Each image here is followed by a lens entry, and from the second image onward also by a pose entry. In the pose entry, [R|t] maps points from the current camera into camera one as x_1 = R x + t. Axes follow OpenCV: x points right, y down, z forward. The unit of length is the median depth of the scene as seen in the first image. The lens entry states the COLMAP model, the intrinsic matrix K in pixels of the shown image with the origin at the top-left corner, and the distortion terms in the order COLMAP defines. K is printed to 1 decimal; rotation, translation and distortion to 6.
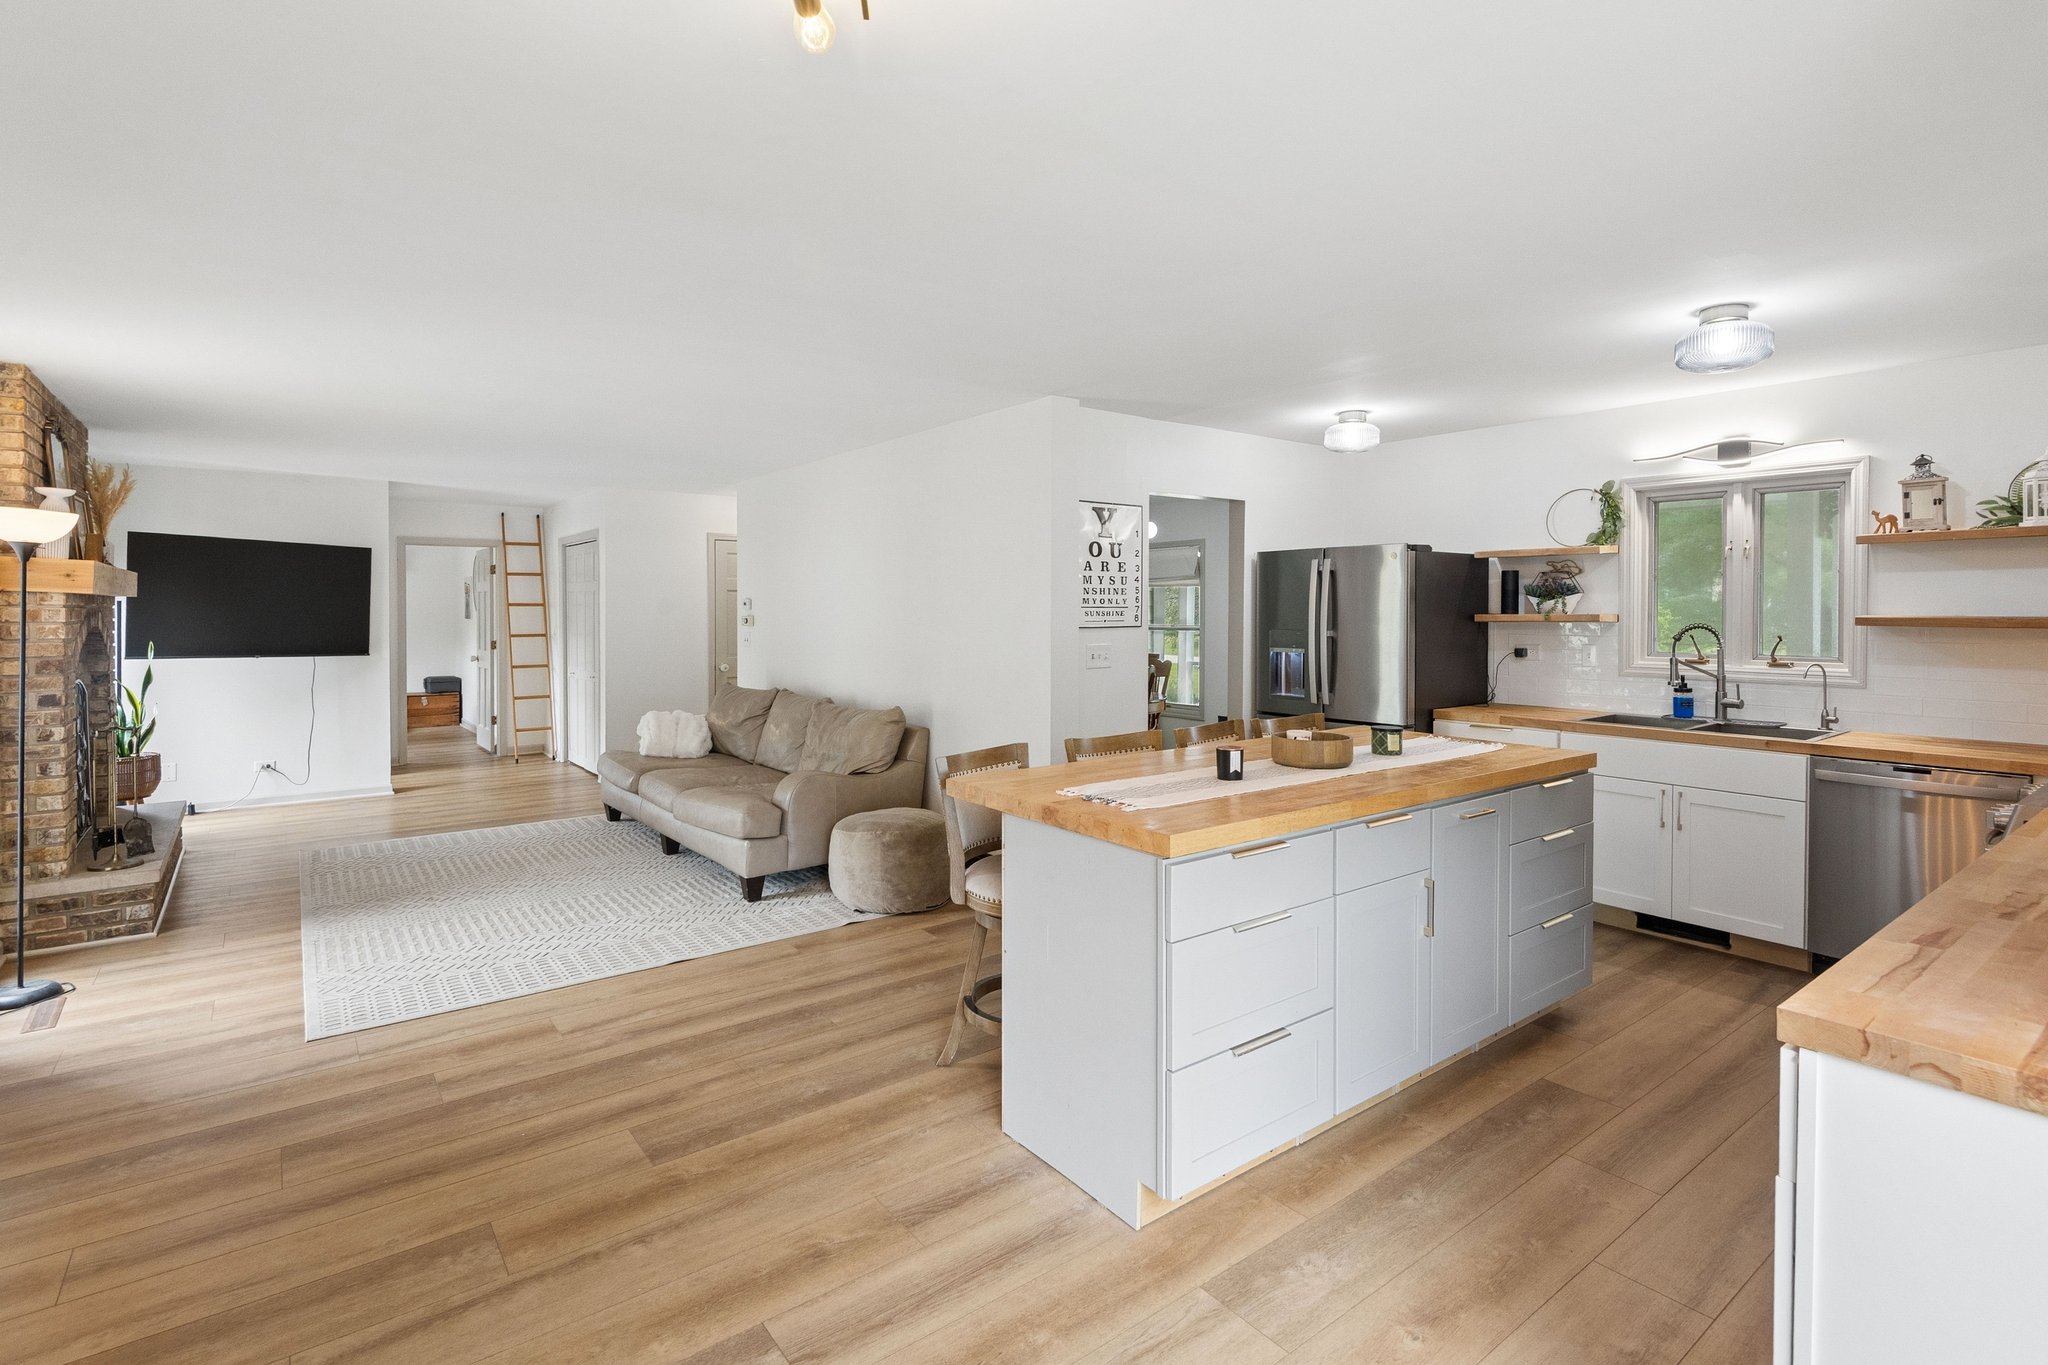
lens RADIAL K [[973.0, 0, 1012.6], [0, 973.0, 616.7], [0, 0, 1]] dist [0.000033, -0.000893]
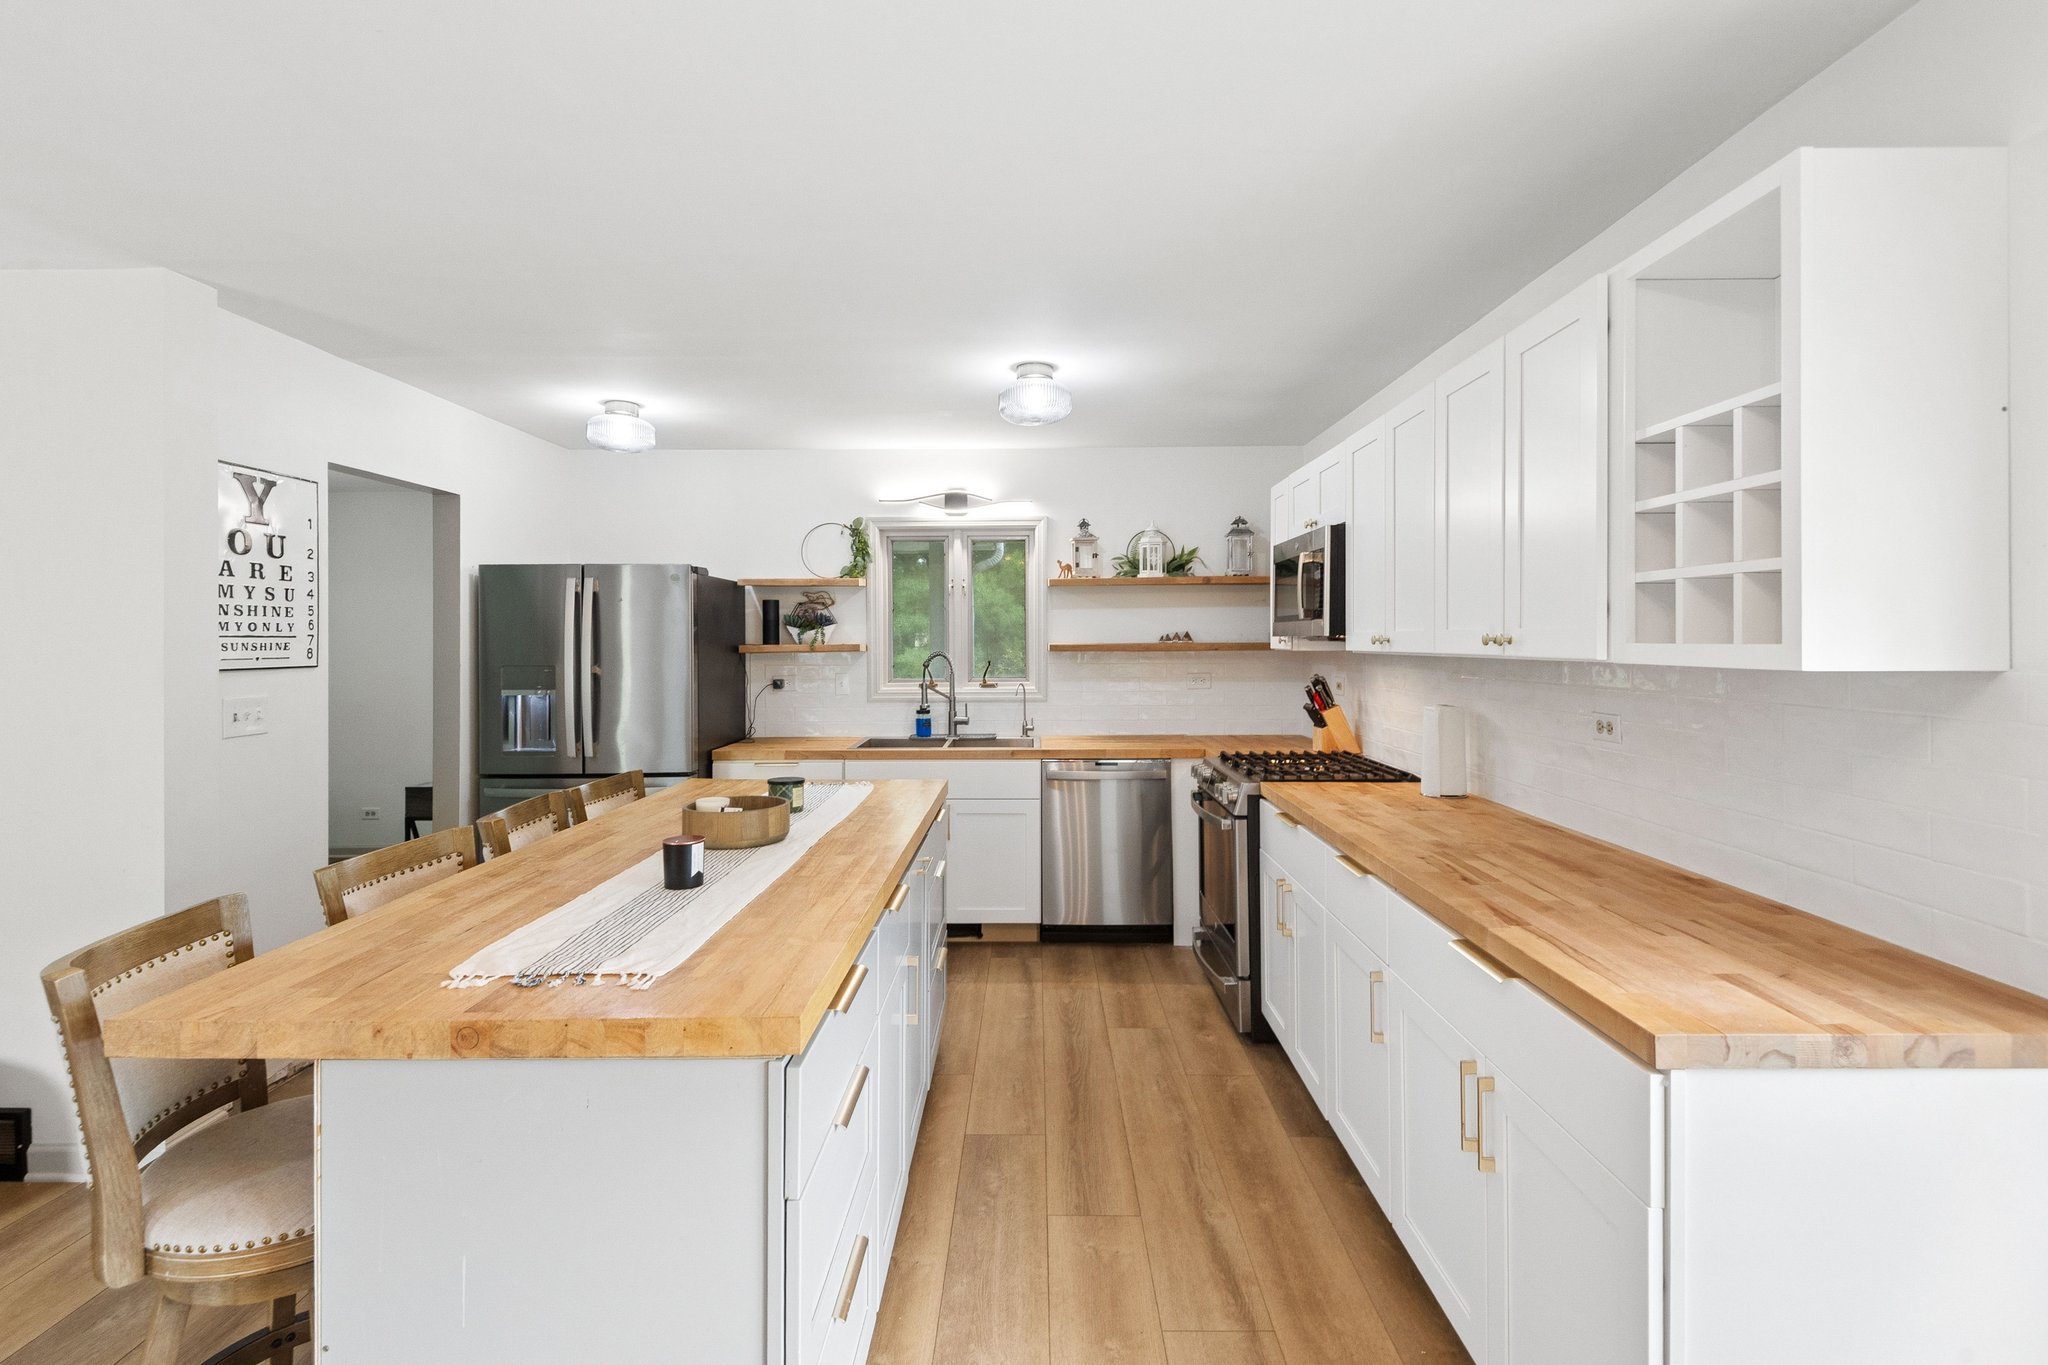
lens RADIAL K [[948.4, 0, 1027.1], [0, 948.4, 645.2], [0, 0, 1]] dist [0.030068, -0.016918]
pose [[0.606645, -0.006004, 0.794950, -0.095293], [0.010481, 0.999945, -0.000446, 0.001070], [-0.794903, 0.008603, 0.606675, 0.242417]]
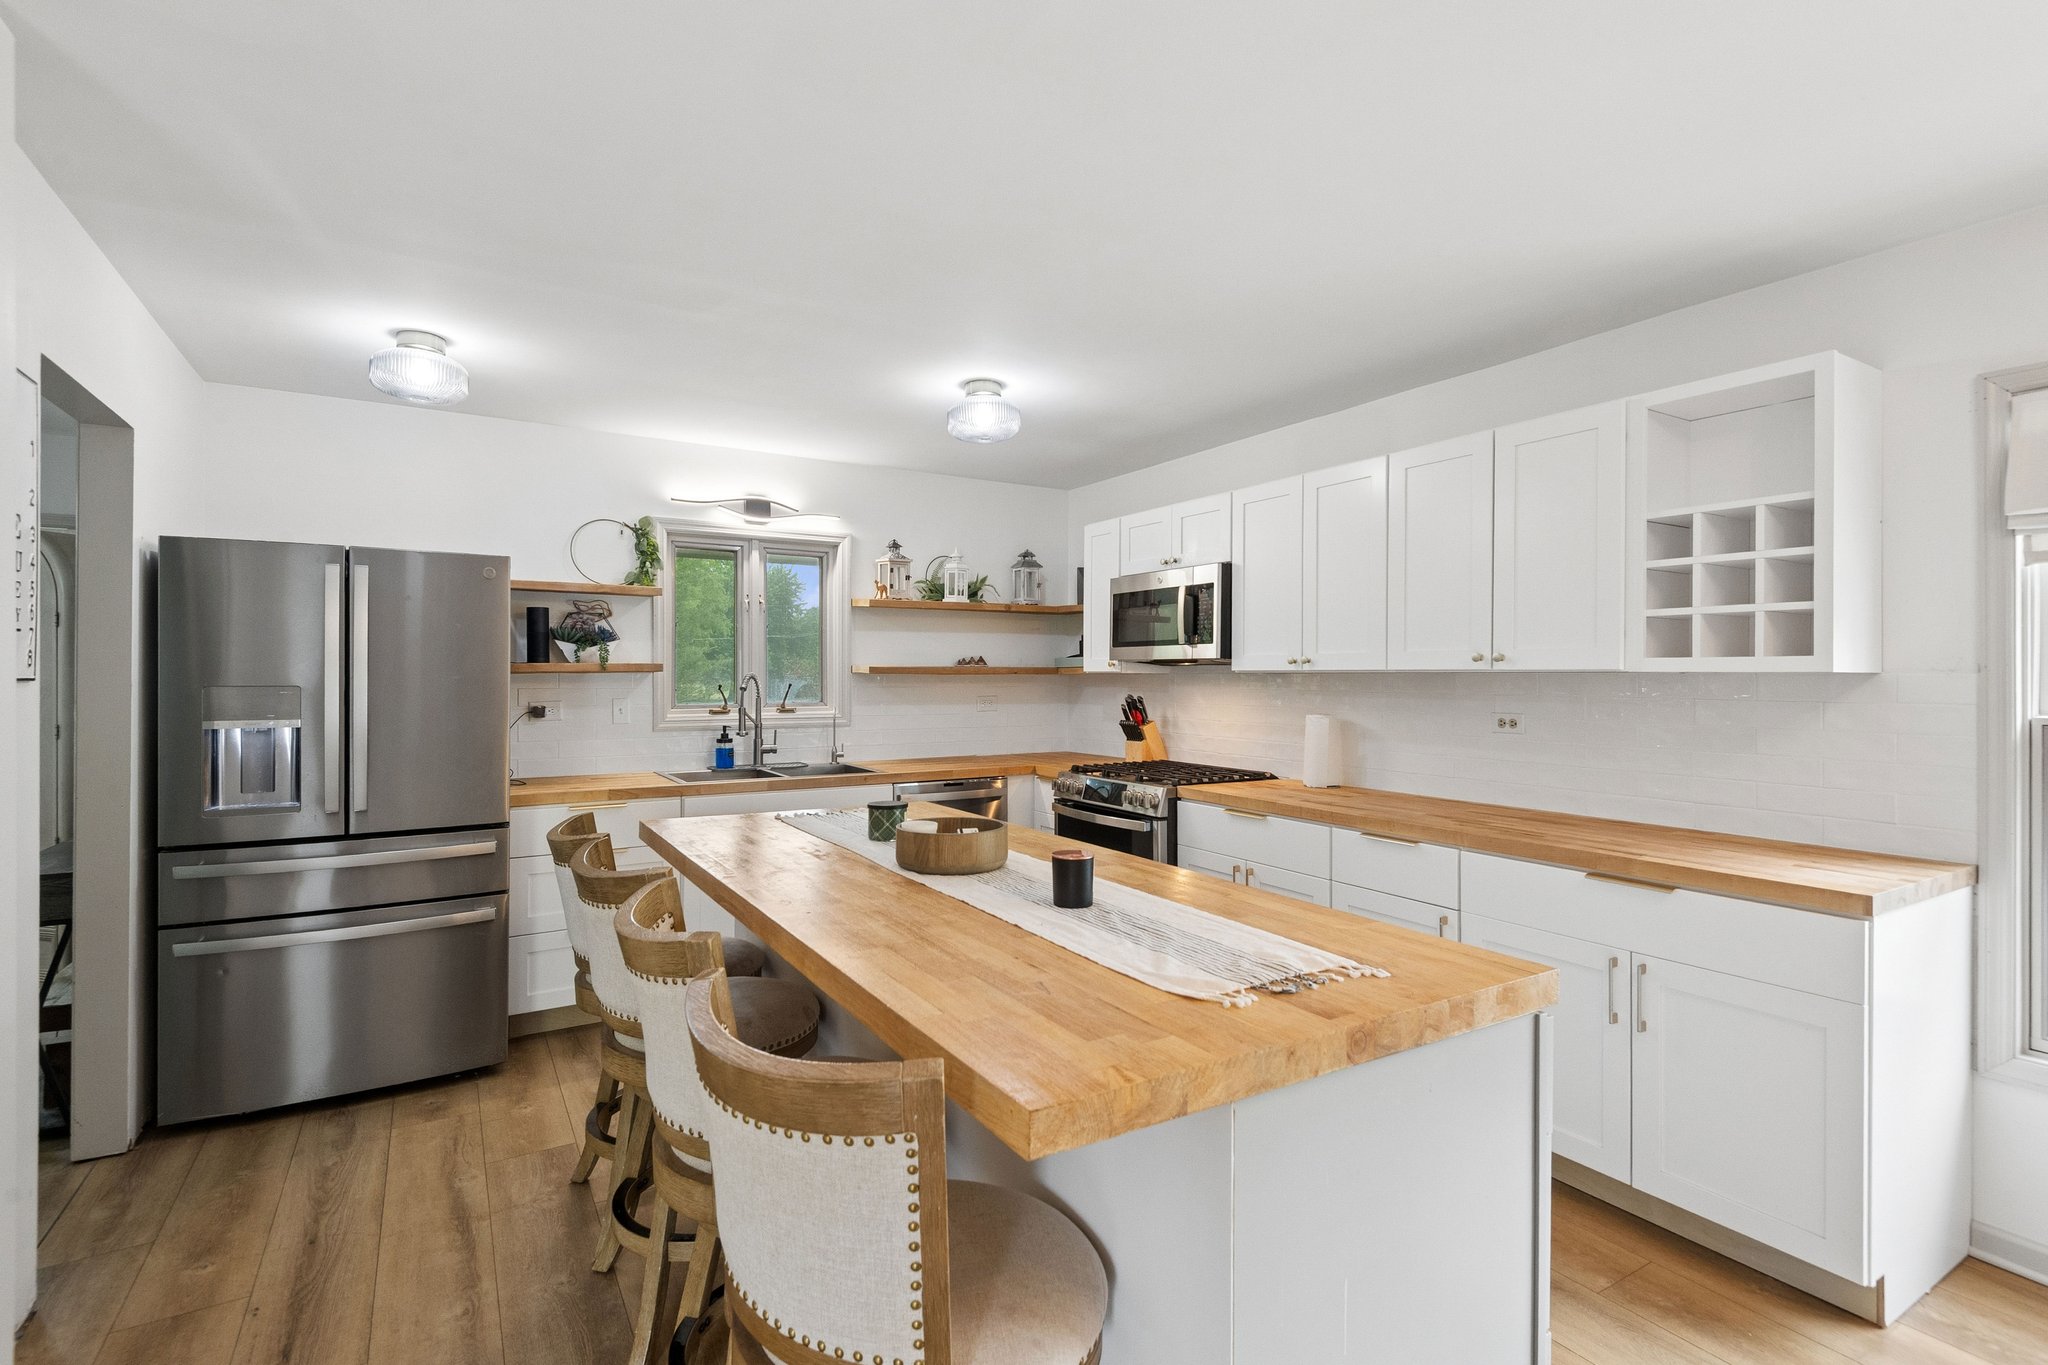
lens RADIAL K [[943.4, 0, 1024.0], [0, 943.4, 682.5], [0, 0, 1]] dist [0.039656, -0.021422]
pose [[0.100447, -0.007492, 0.994914, -0.233524], [0.005782, 0.999959, 0.006947, 0.010882], [-0.994926, 0.005055, 0.100486, 0.582281]]
